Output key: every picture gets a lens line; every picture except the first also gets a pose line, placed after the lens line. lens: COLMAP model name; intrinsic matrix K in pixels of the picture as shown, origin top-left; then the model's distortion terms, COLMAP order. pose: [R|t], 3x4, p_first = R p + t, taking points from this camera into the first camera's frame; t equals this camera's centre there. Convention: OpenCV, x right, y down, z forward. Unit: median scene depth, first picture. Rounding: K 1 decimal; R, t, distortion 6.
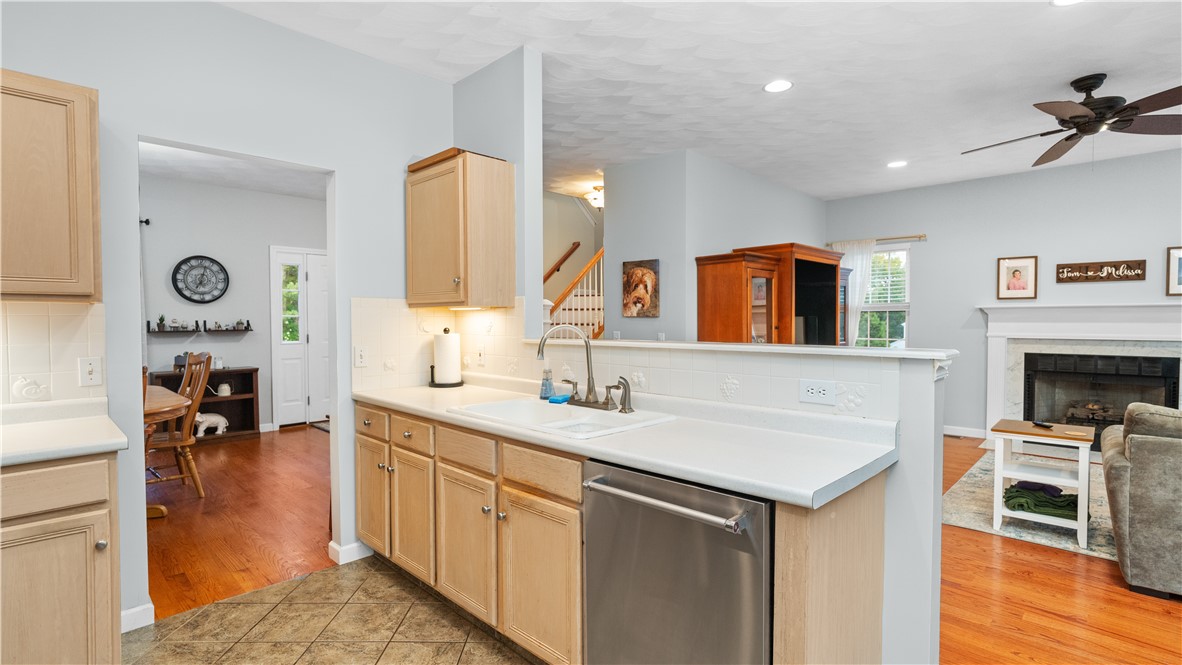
lens RADIAL K [[554.5, 0, 591.0], [0, 554.5, 332.5], [0, 0, 1]] dist [-0.020626, 0.010563]
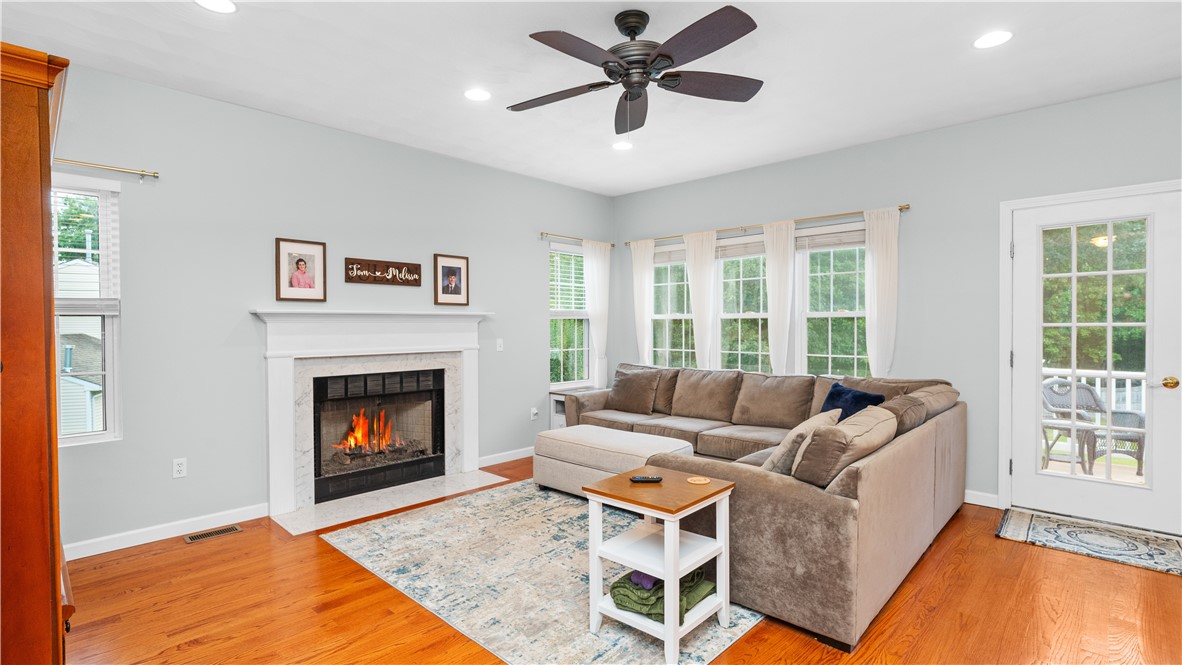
lens RADIAL K [[554.5, 0, 591.0], [0, 554.5, 332.5], [0, 0, 1]] dist [-0.020626, 0.010563]
pose [[-0.010435, -0.009754, 0.999898, 0.081069], [0.030810, 0.999475, 0.010072, -0.018487], [-0.999471, 0.030912, -0.010129, 0.695920]]
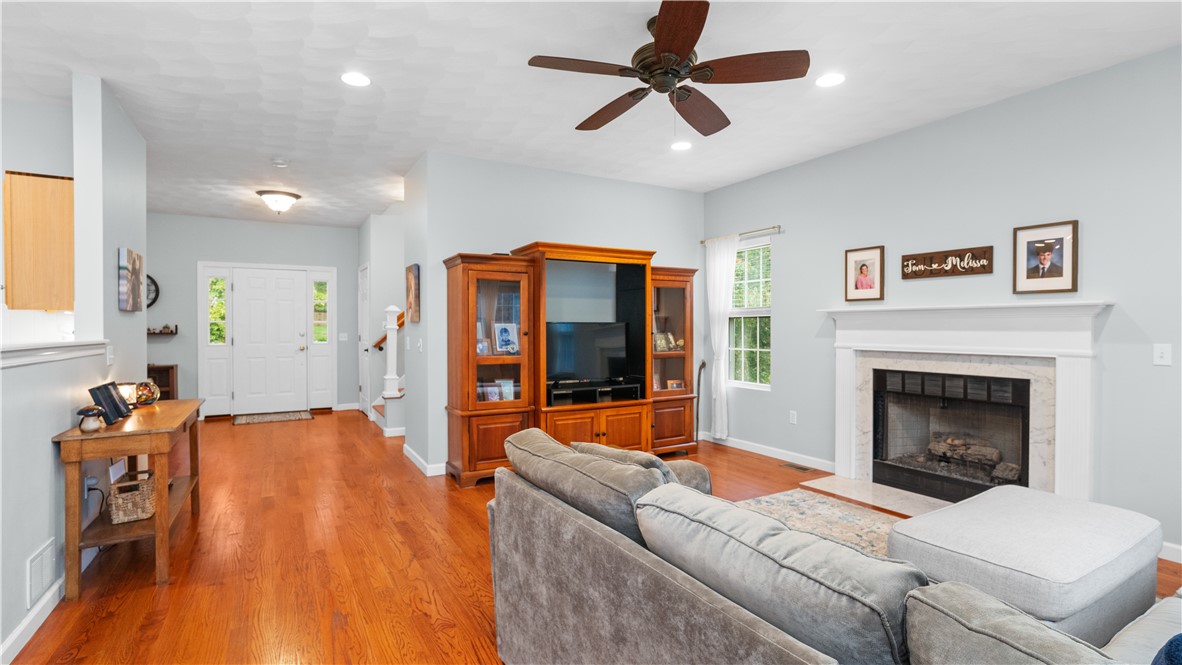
lens RADIAL K [[554.5, 0, 591.0], [0, 554.5, 332.5], [0, 0, 1]] dist [-0.020626, 0.010563]
pose [[0.961603, 0.006675, -0.274362, 0.662969], [-0.010891, 0.999845, -0.013844, 0.000533], [0.274227, 0.016301, 0.961527, 0.134145]]
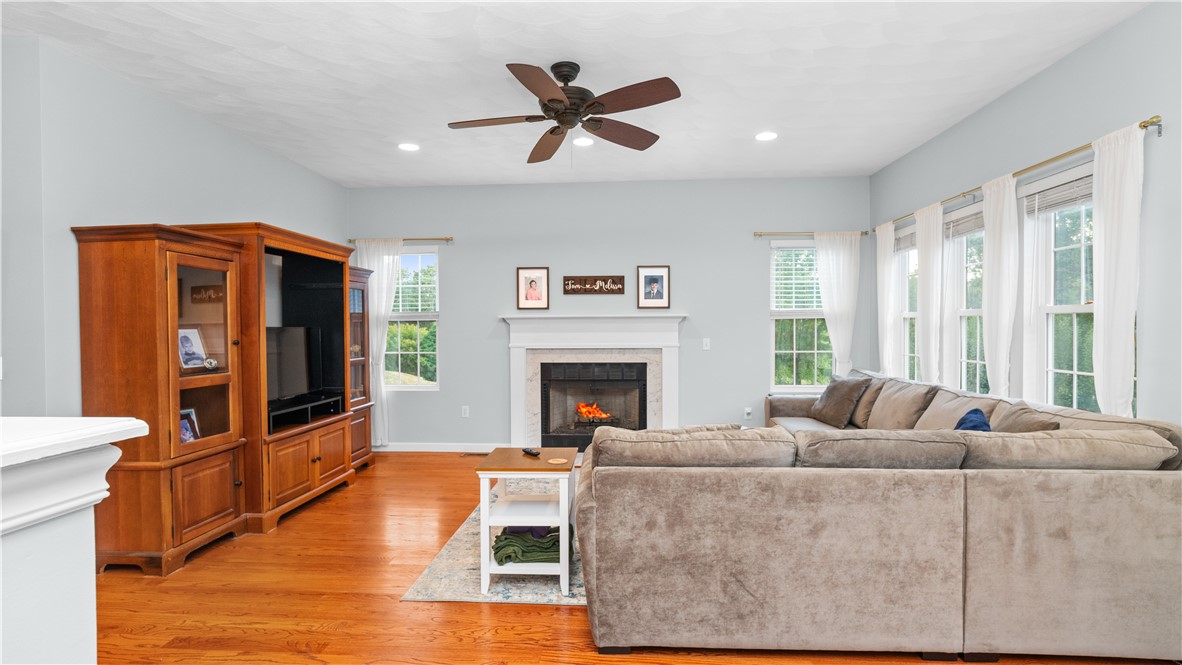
lens RADIAL K [[554.5, 0, 591.0], [0, 554.5, 332.5], [0, 0, 1]] dist [-0.020626, 0.010563]
pose [[0.761264, -0.006660, 0.648408, 0.217706], [0.019922, 0.999715, -0.013121, -0.003756], [-0.648136, 0.022906, 0.761180, 0.180737]]
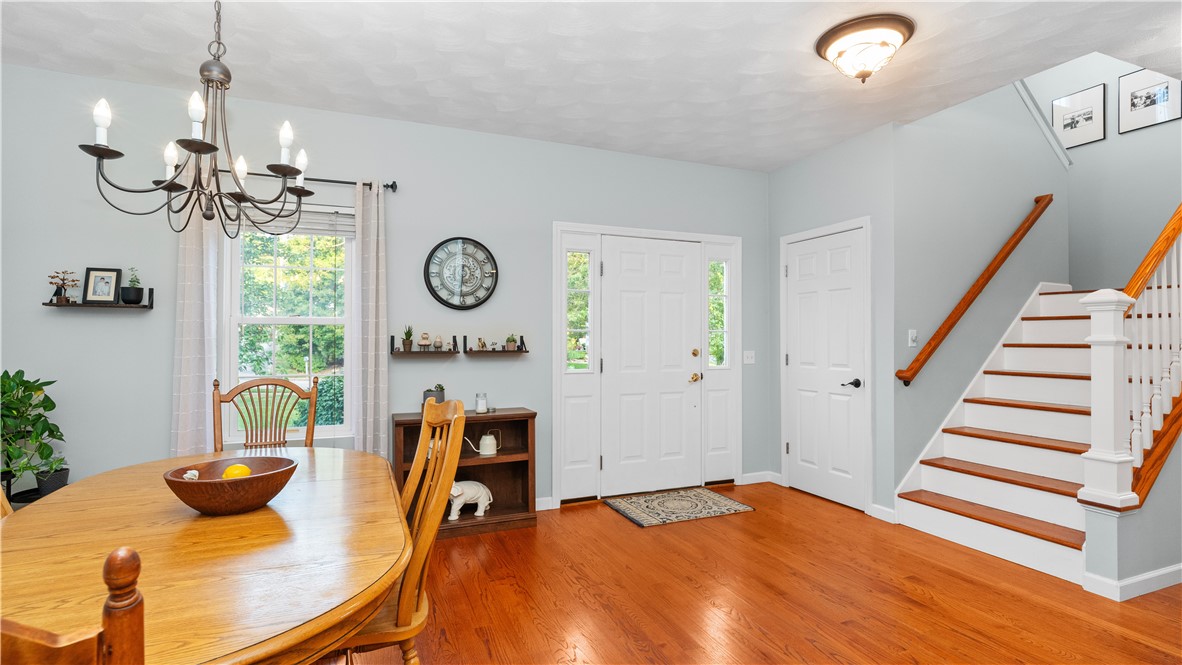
lens RADIAL K [[554.5, 0, 591.0], [0, 554.5, 332.5], [0, 0, 1]] dist [-0.020626, 0.010563]
pose [[0.920006, -0.002172, -0.391899, -0.349543], [-0.013589, 0.999207, -0.037437, -0.003795], [0.391670, 0.039768, 0.919246, 0.517785]]
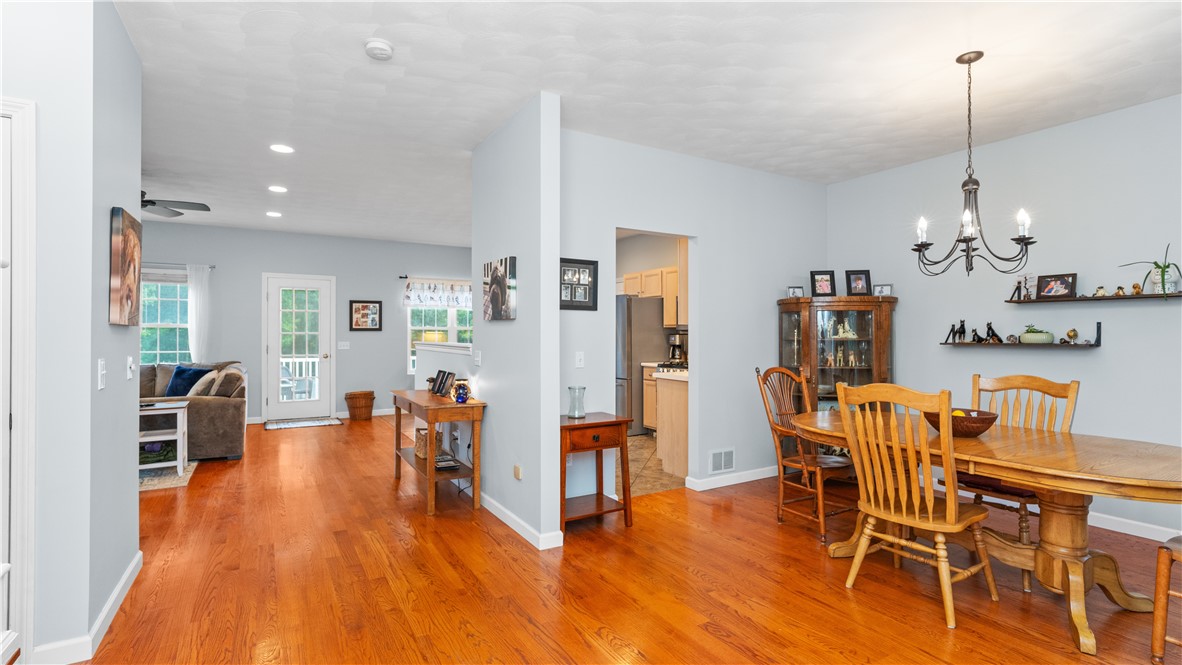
lens RADIAL K [[554.5, 0, 591.0], [0, 554.5, 332.5], [0, 0, 1]] dist [-0.020626, 0.010563]
pose [[-0.965515, 0.002690, 0.260332, -0.450529], [0.008665, 0.999725, 0.021807, -0.029930], [-0.260202, 0.023311, -0.965273, 1.362372]]
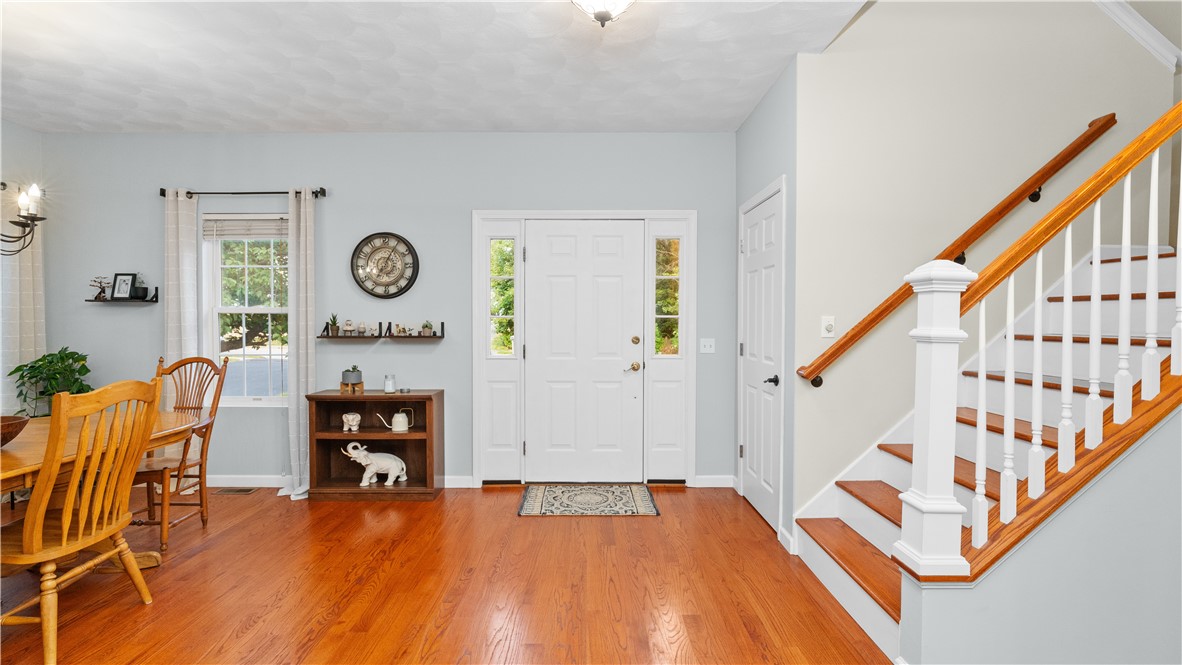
lens RADIAL K [[554.5, 0, 591.0], [0, 554.5, 332.5], [0, 0, 1]] dist [-0.020626, 0.010563]
pose [[0.699854, 0.020286, -0.713998, -0.001256], [-0.023049, 0.999717, 0.005812, -0.021332], [0.713914, 0.012389, 0.700123, 0.777864]]
